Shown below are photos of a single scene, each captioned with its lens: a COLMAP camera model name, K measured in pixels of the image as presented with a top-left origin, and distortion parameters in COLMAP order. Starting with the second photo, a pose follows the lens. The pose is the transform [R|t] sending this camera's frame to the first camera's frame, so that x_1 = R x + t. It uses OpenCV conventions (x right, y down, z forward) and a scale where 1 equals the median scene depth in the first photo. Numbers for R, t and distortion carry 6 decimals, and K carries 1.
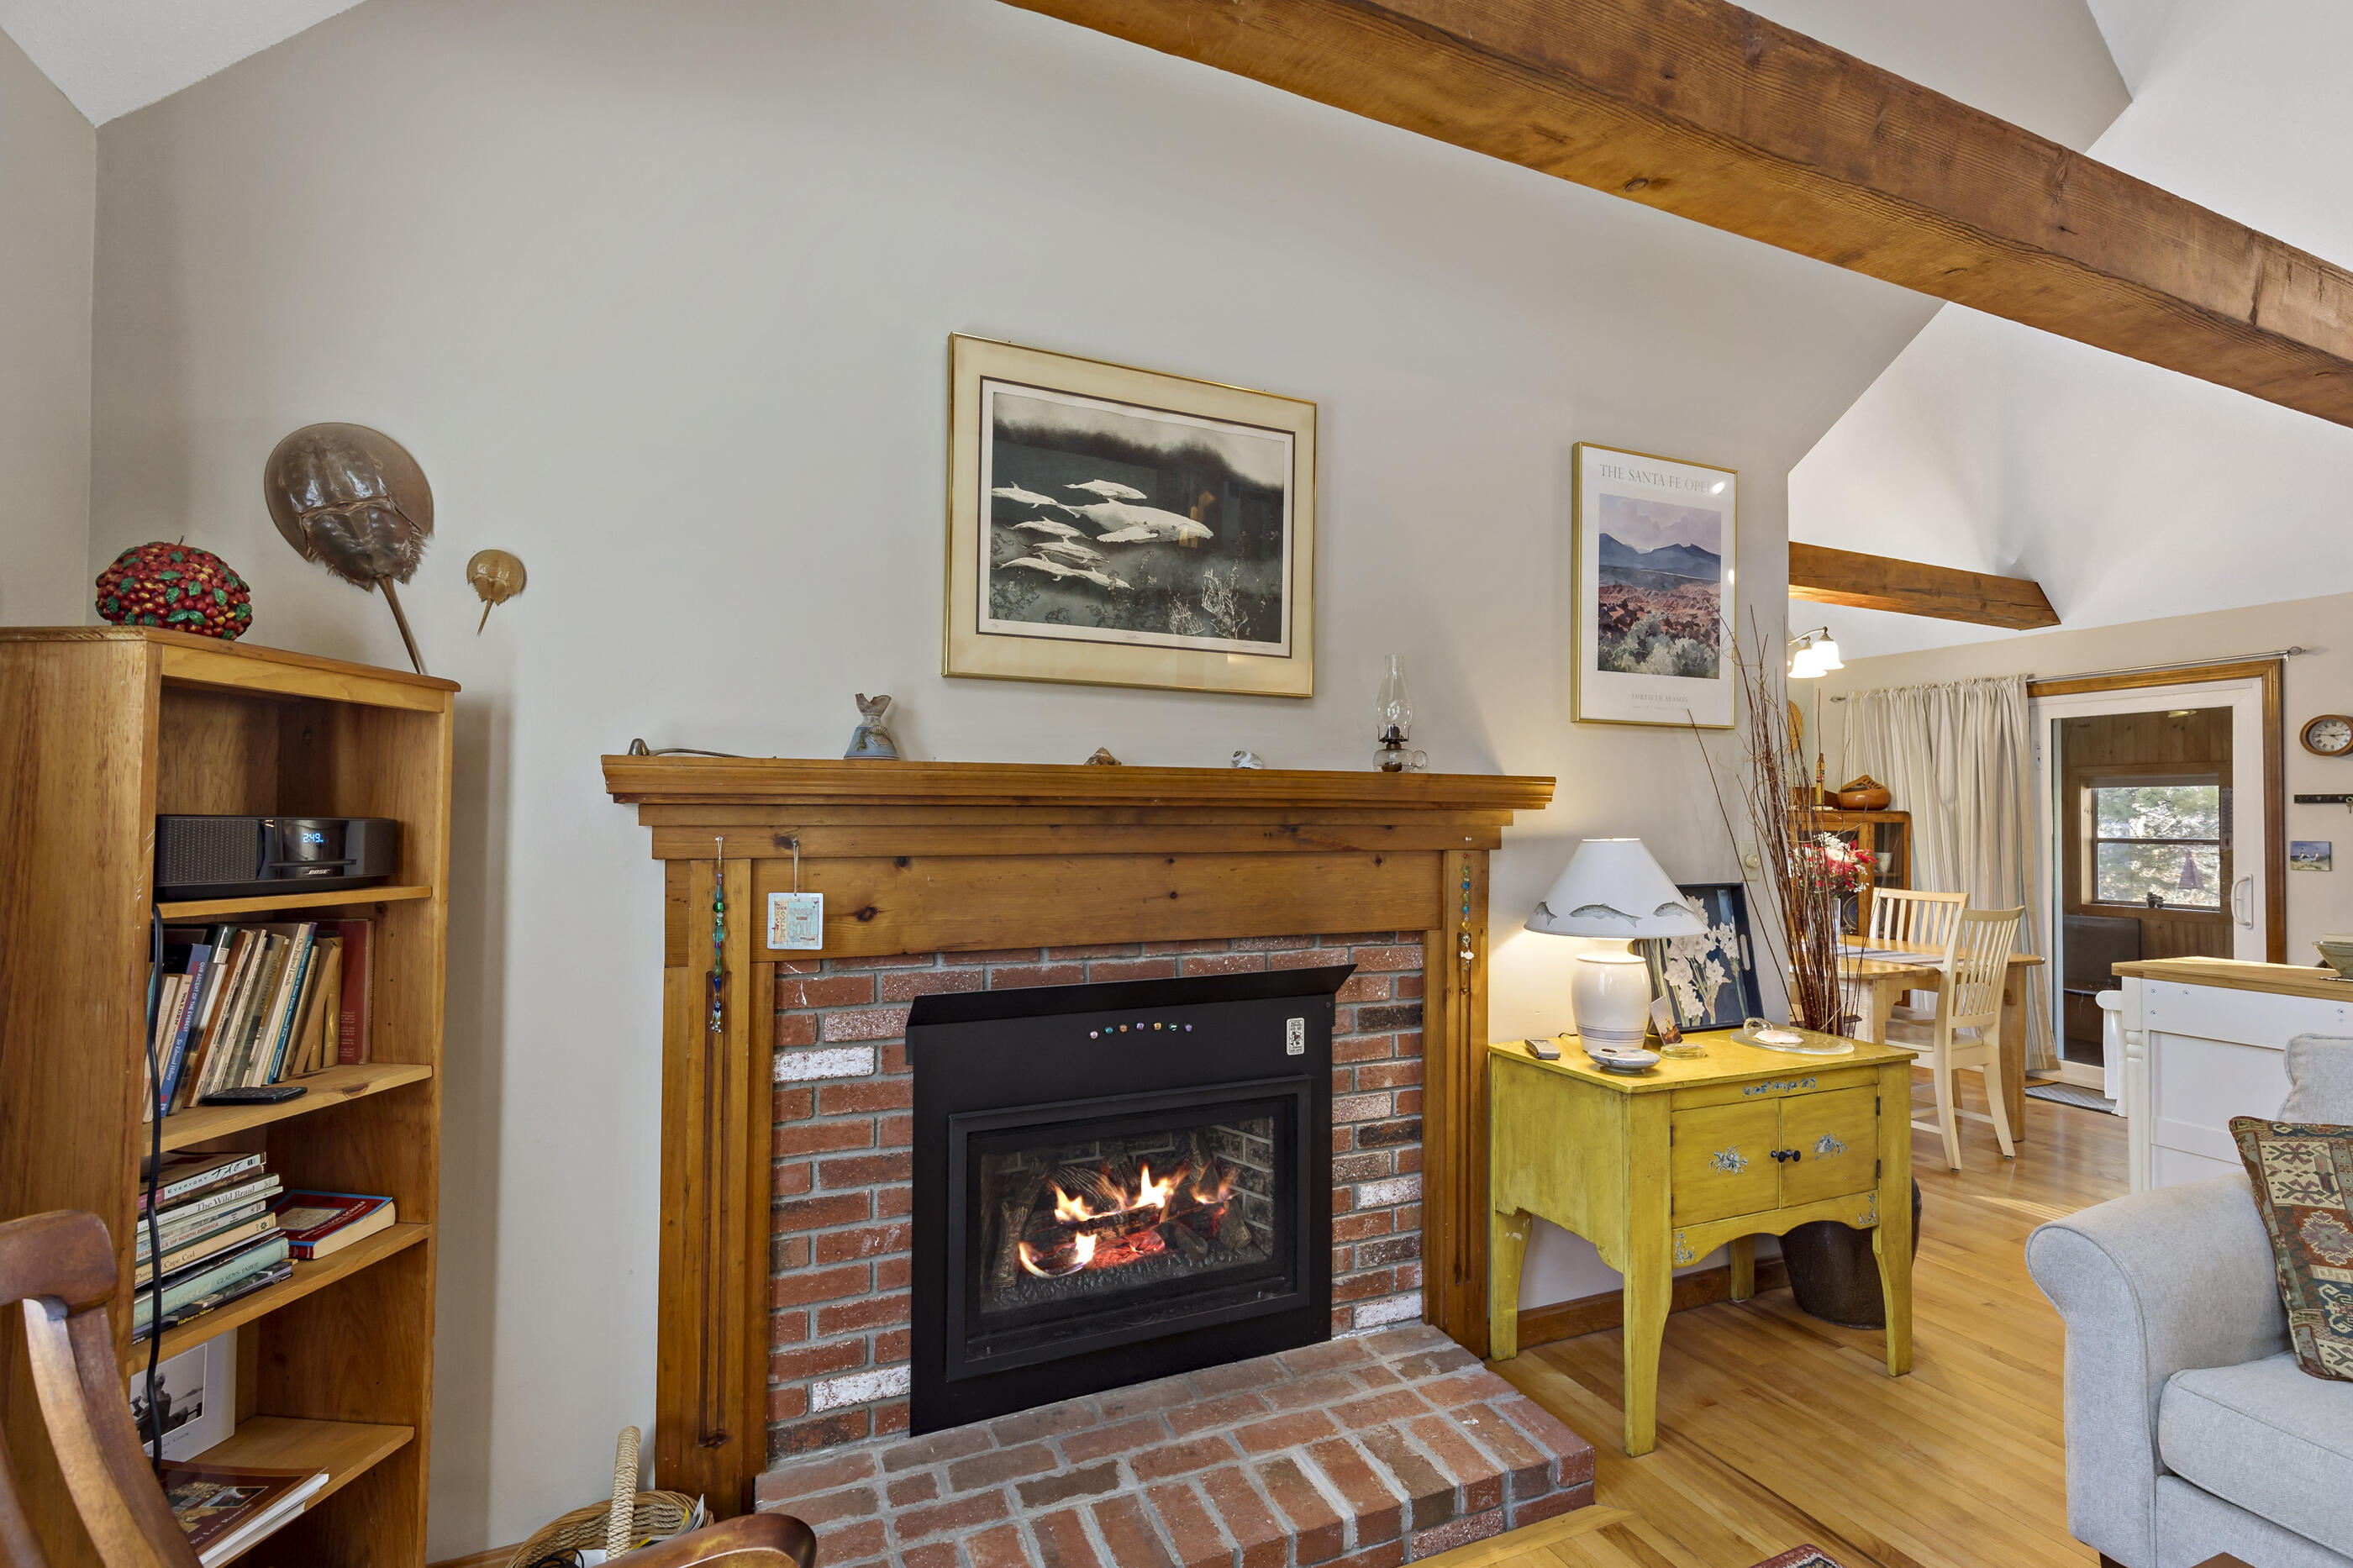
lens RADIAL K [[1066.7, 0, 1187.8], [0, 1066.7, 806.0], [0, 0, 1]] dist [0.009165, -0.001022]
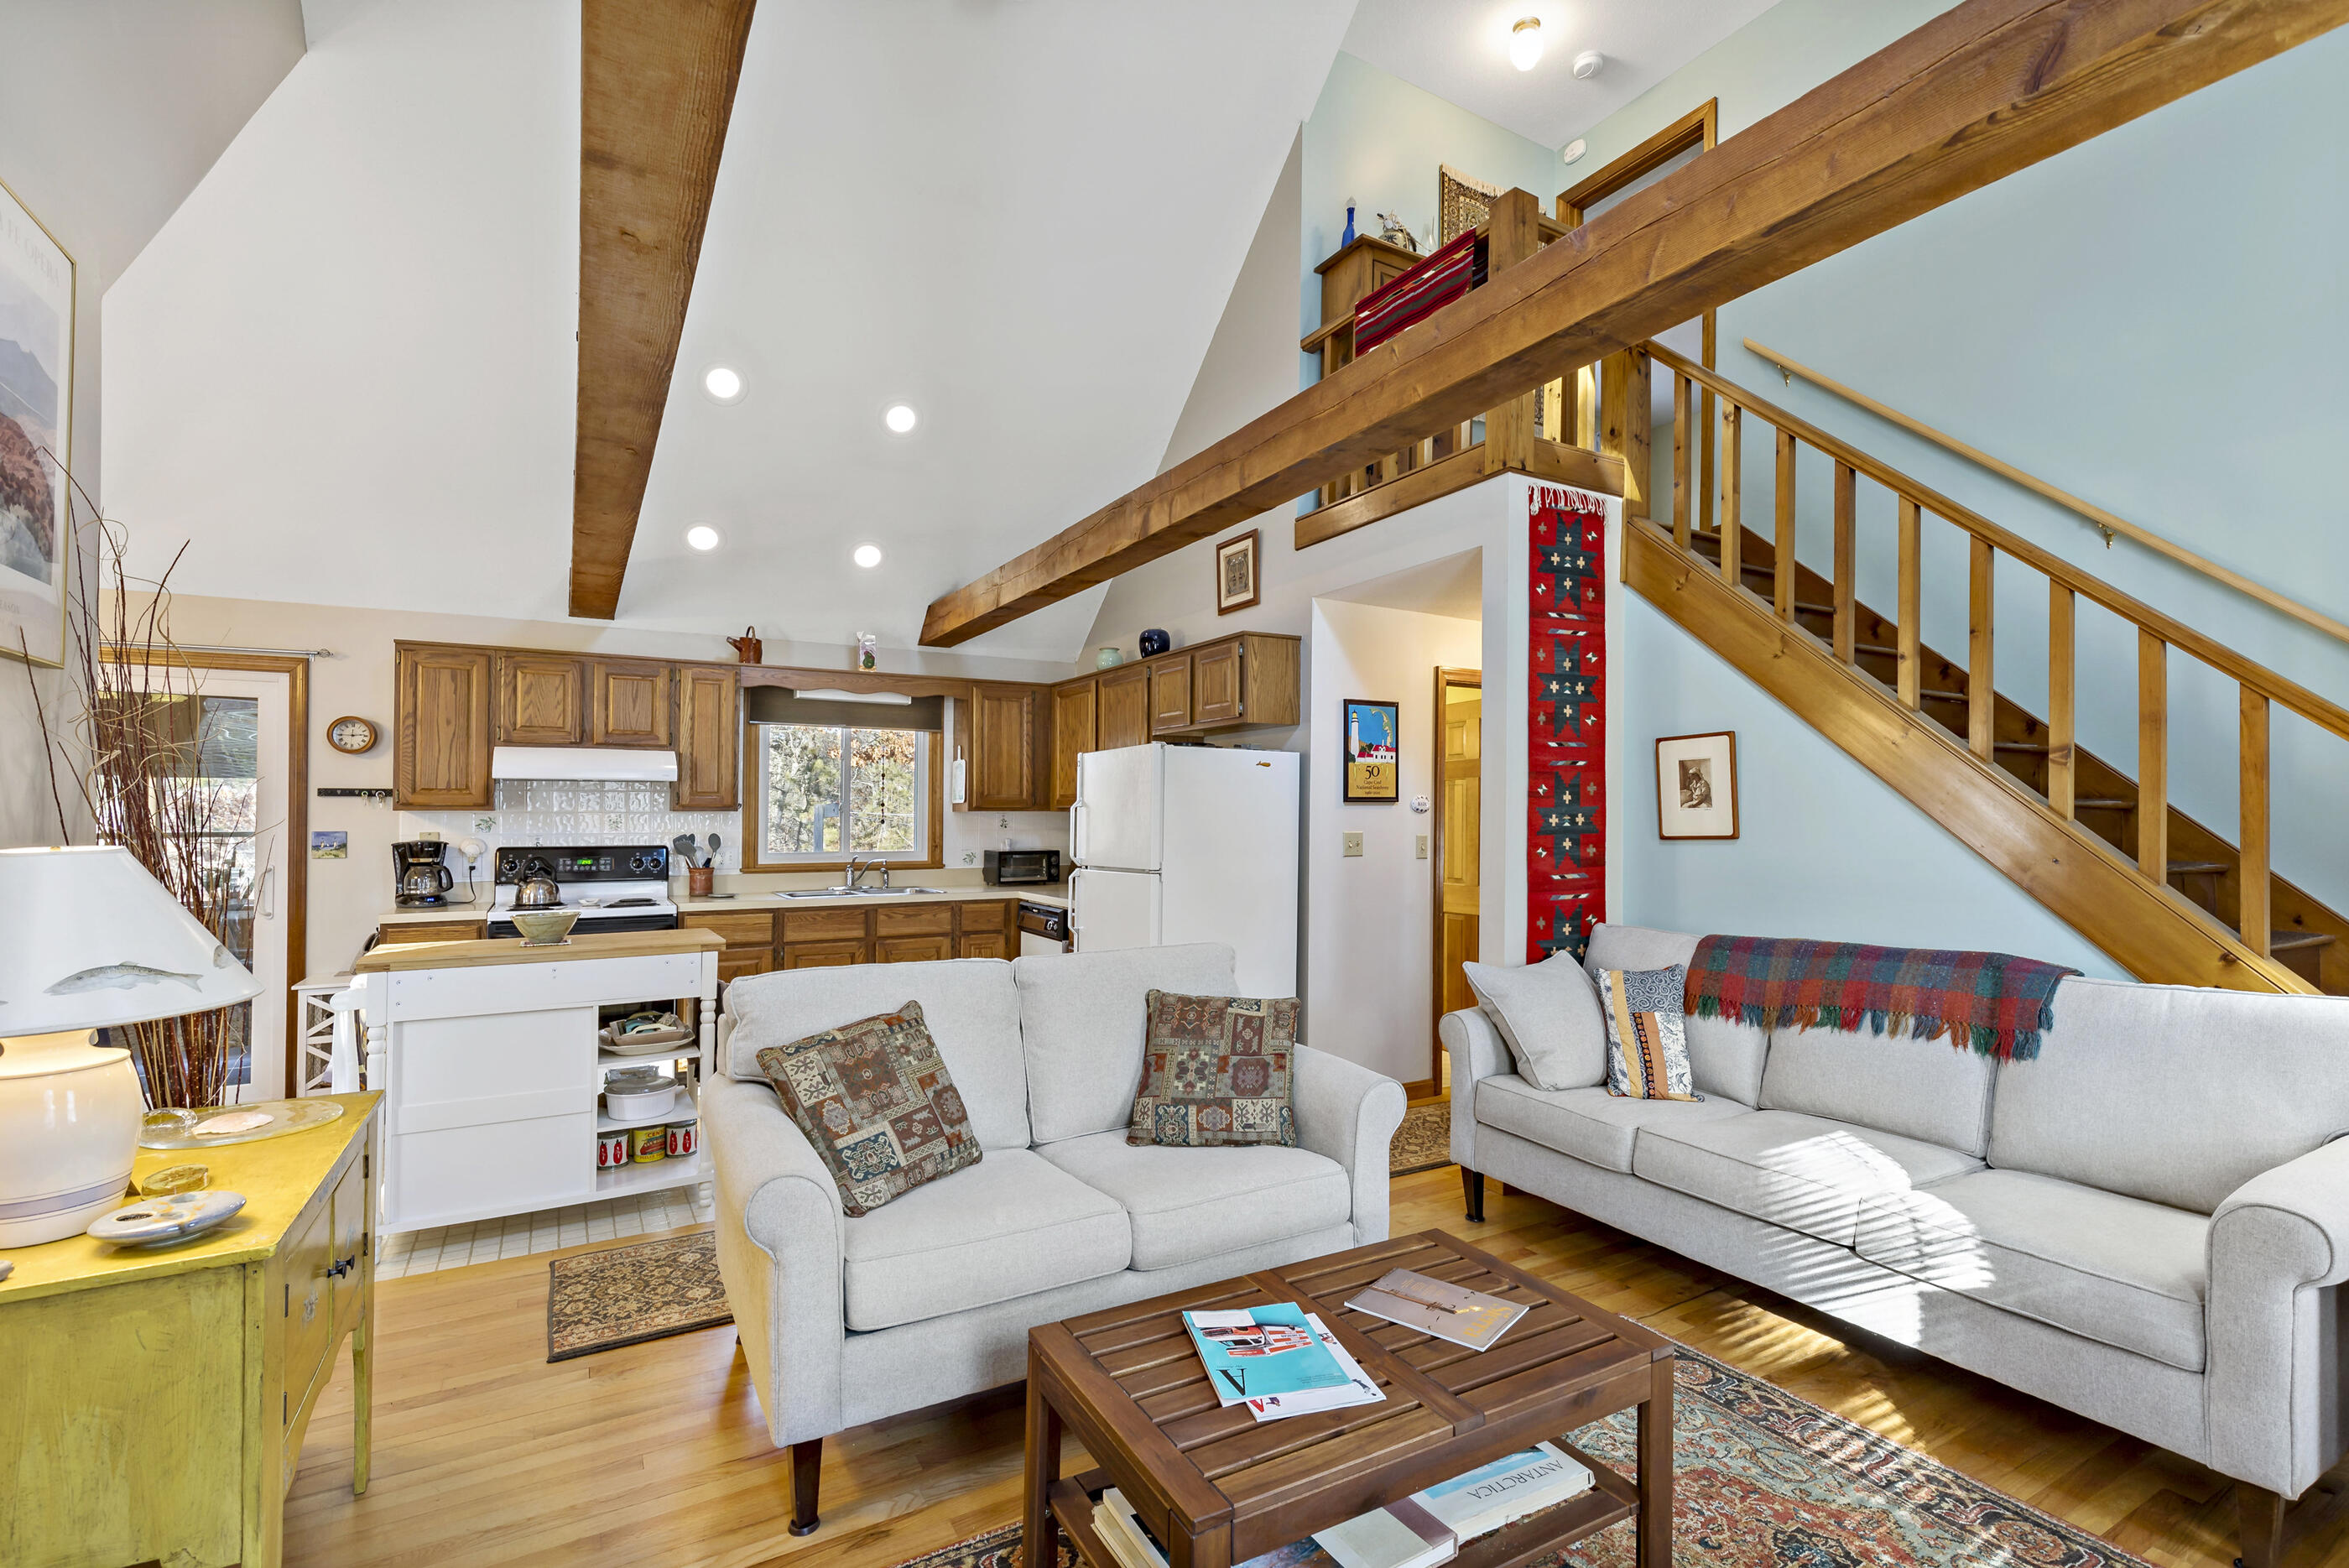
lens RADIAL K [[1077.3, 0, 1186.1], [0, 1077.3, 812.3], [0, 0, 1]] dist [0.016730, -0.000260]
pose [[-0.103198, -0.000460, 0.994661, -0.265178], [-0.013779, 0.999905, -0.000967, 0.005035], [-0.994565, -0.013805, -0.103195, 0.521306]]
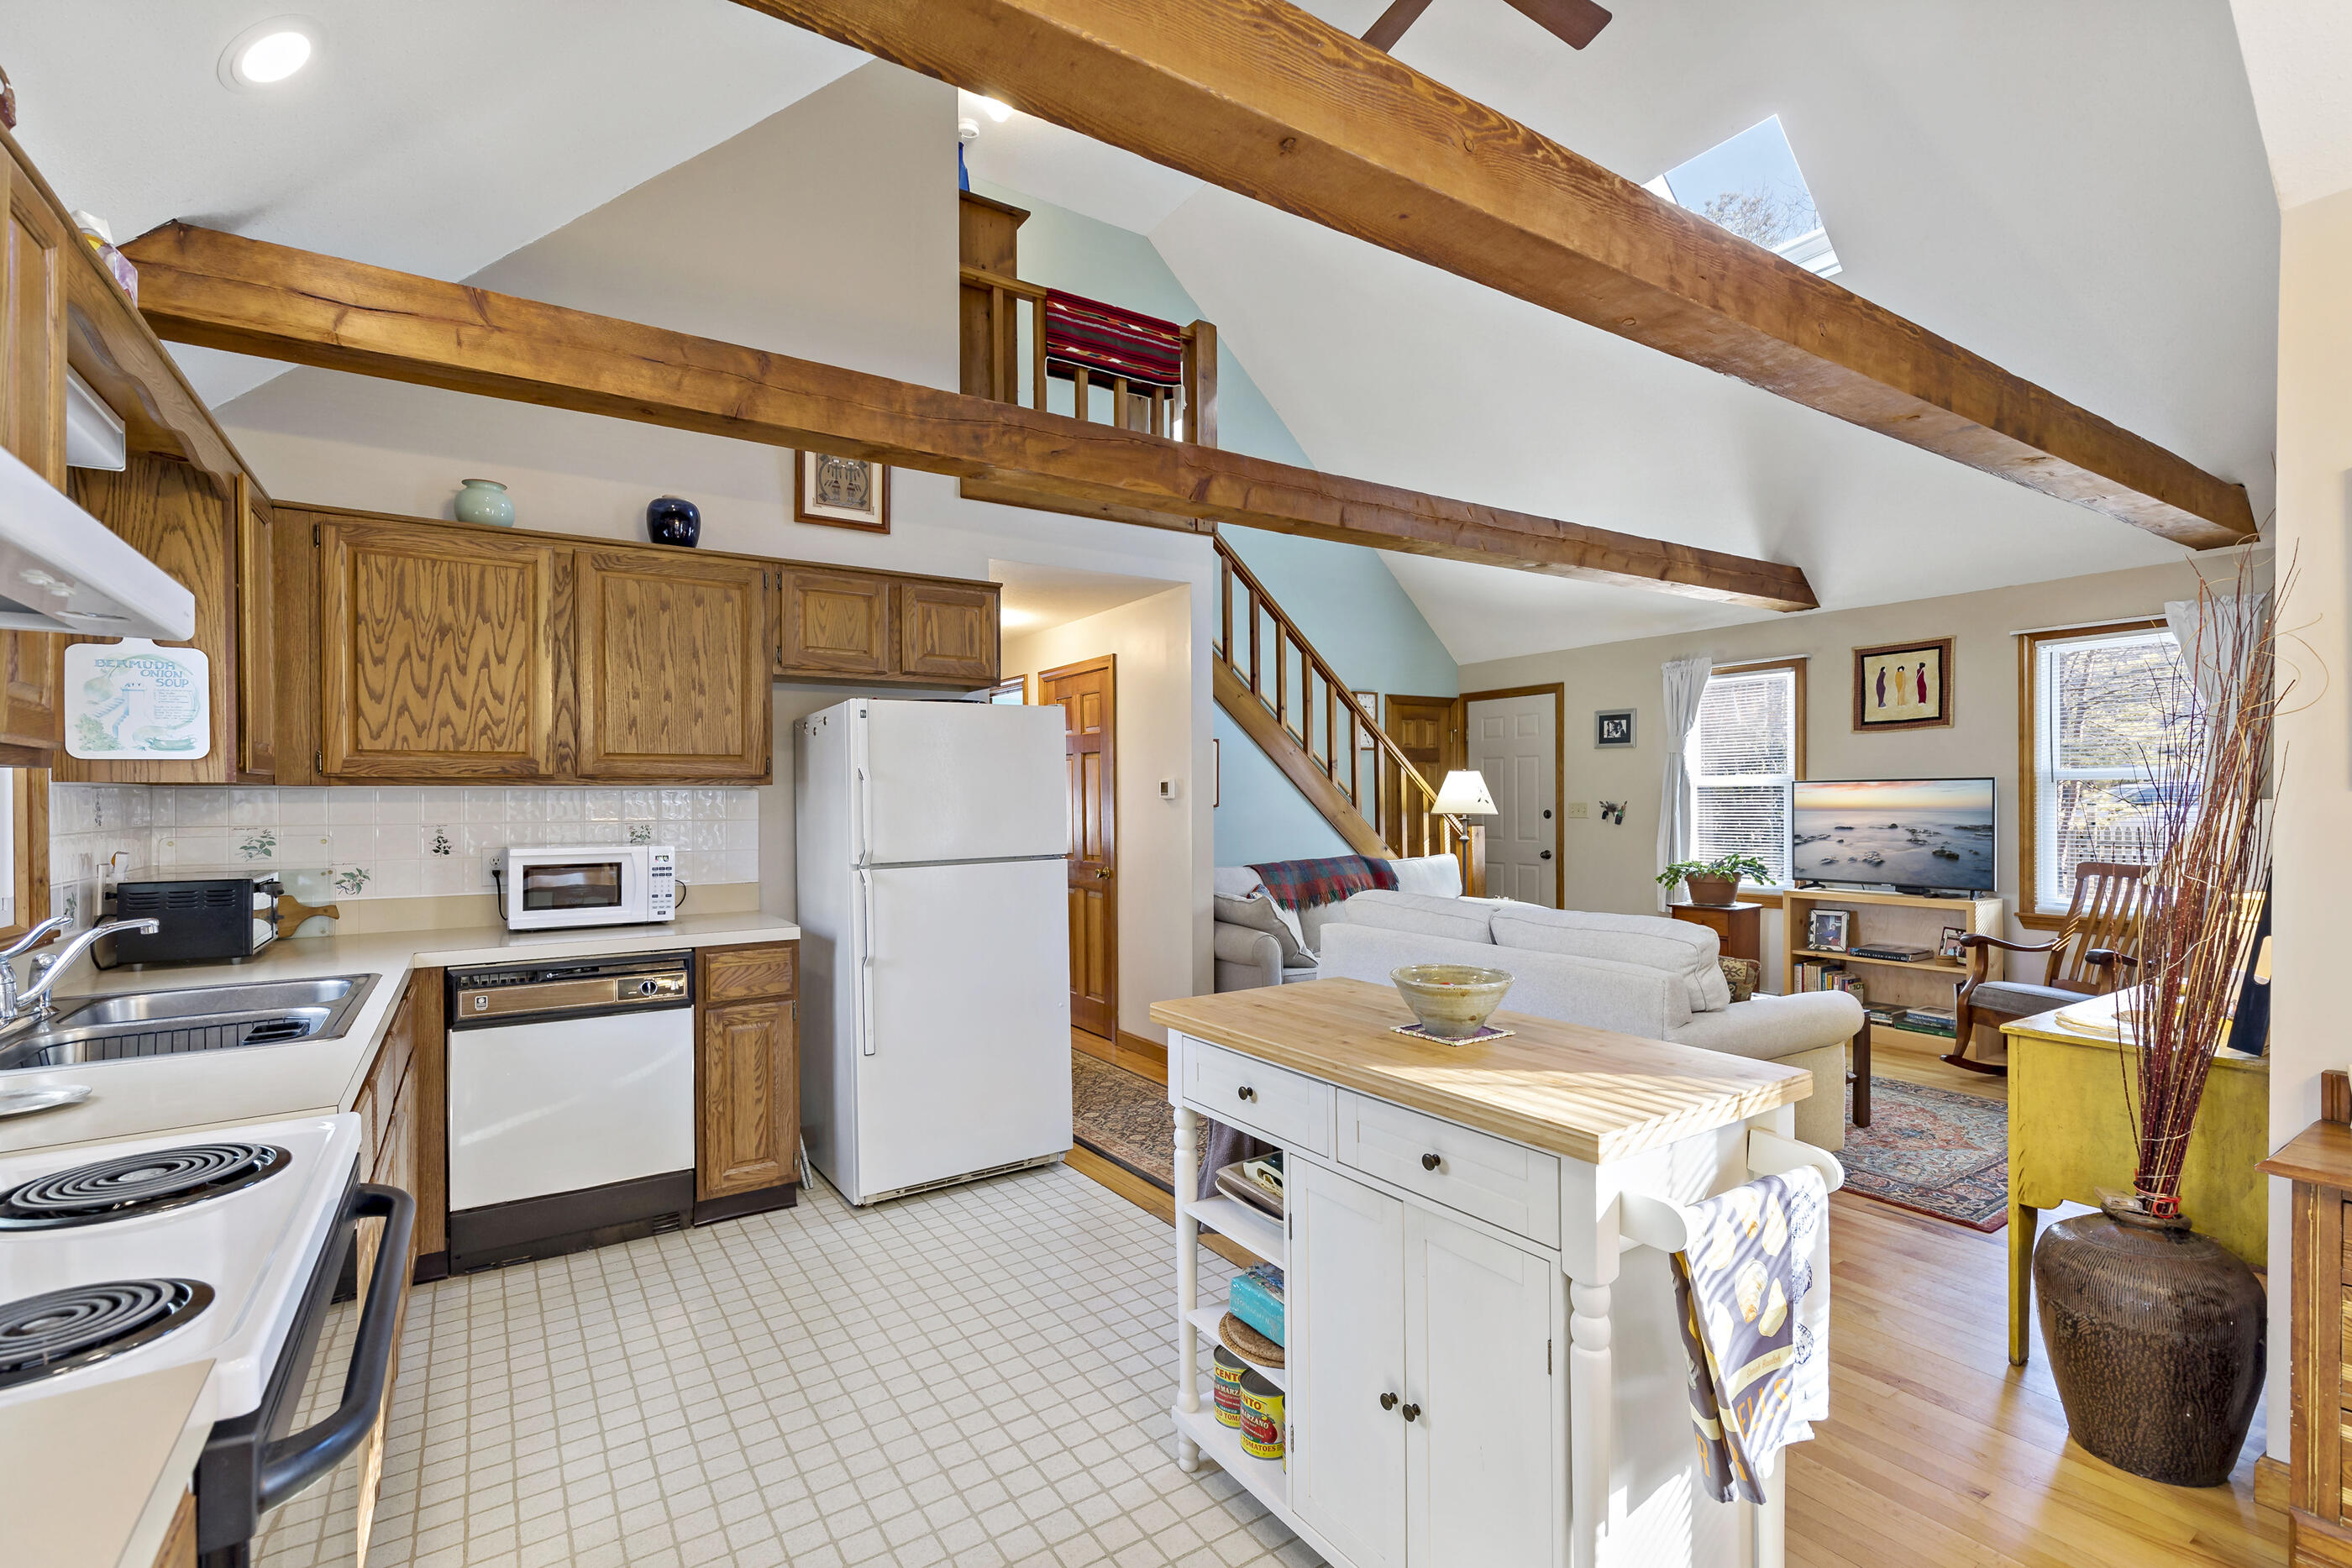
lens RADIAL K [[1066.2, 0, 1187.3], [0, 1066.2, 806.0], [0, 0, 1]] dist [0.009165, -0.001022]
pose [[-0.986408, 0.003325, -0.164280, 1.735238], [0.004057, 0.999983, -0.004116, 0.042487], [0.164263, -0.004727, -0.986405, 2.023652]]
